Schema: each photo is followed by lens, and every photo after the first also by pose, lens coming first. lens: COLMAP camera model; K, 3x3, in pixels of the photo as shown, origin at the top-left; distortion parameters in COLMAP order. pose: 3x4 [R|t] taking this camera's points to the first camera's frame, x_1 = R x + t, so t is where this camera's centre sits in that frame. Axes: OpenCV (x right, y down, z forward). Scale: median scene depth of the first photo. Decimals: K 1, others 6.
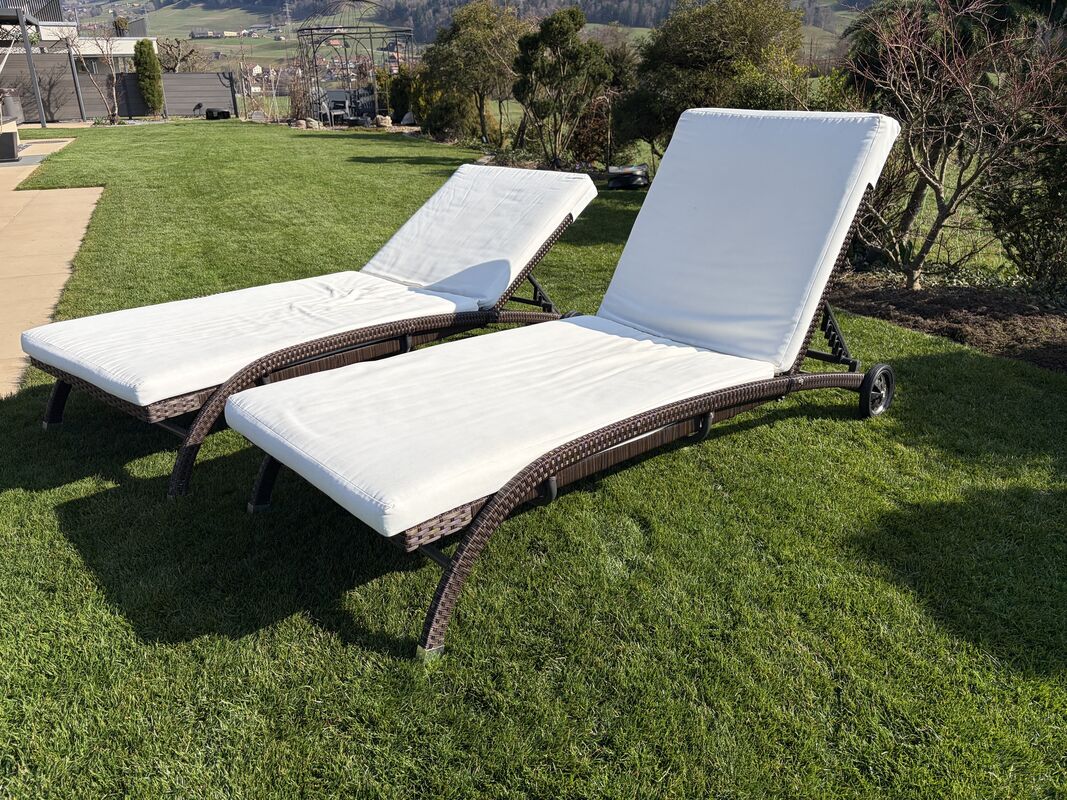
lens RADIAL K [[811.9, 0, 531.7], [0, 811.9, 397.1], [0, 0, 1]] dist [0.013582, -0.004138]
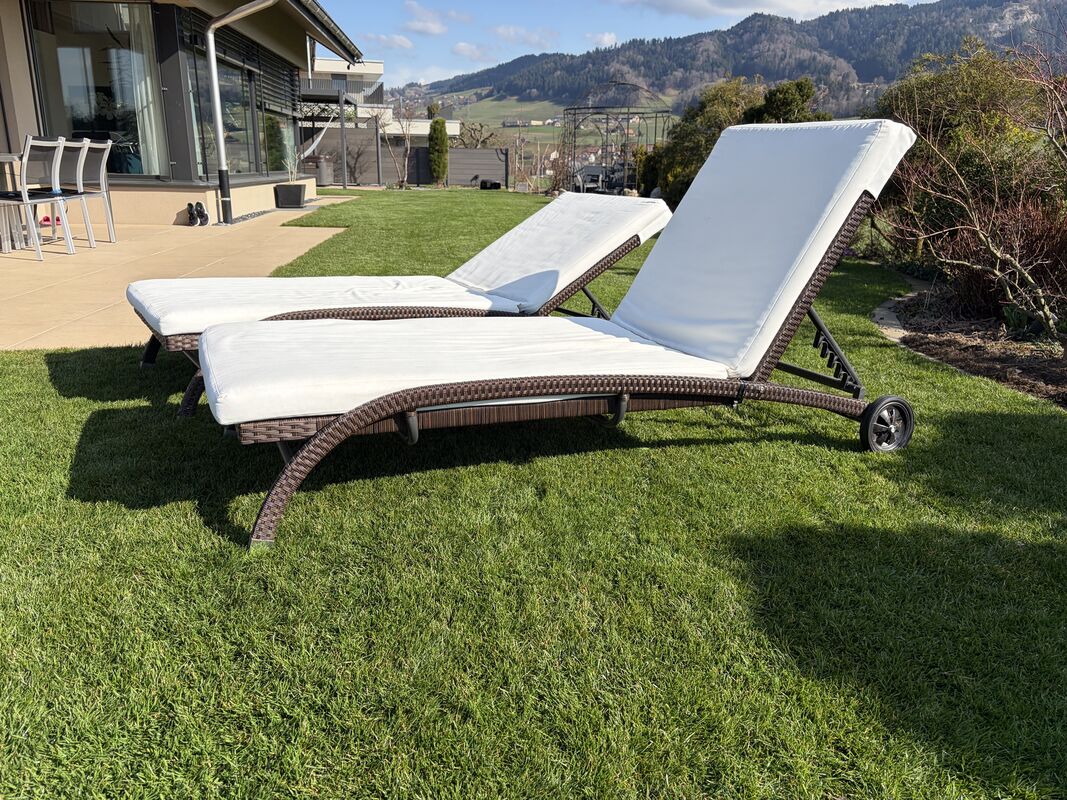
lens RADIAL K [[811.9, 0, 529.0], [0, 811.9, 400.7], [0, 0, 1]] dist [0.013582, -0.004138]
pose [[0.944959, 0.117525, -0.305354, 0.261048], [-0.144976, 0.987044, -0.068751, 0.069940], [0.293318, 0.109236, 0.949754, 0.015842]]
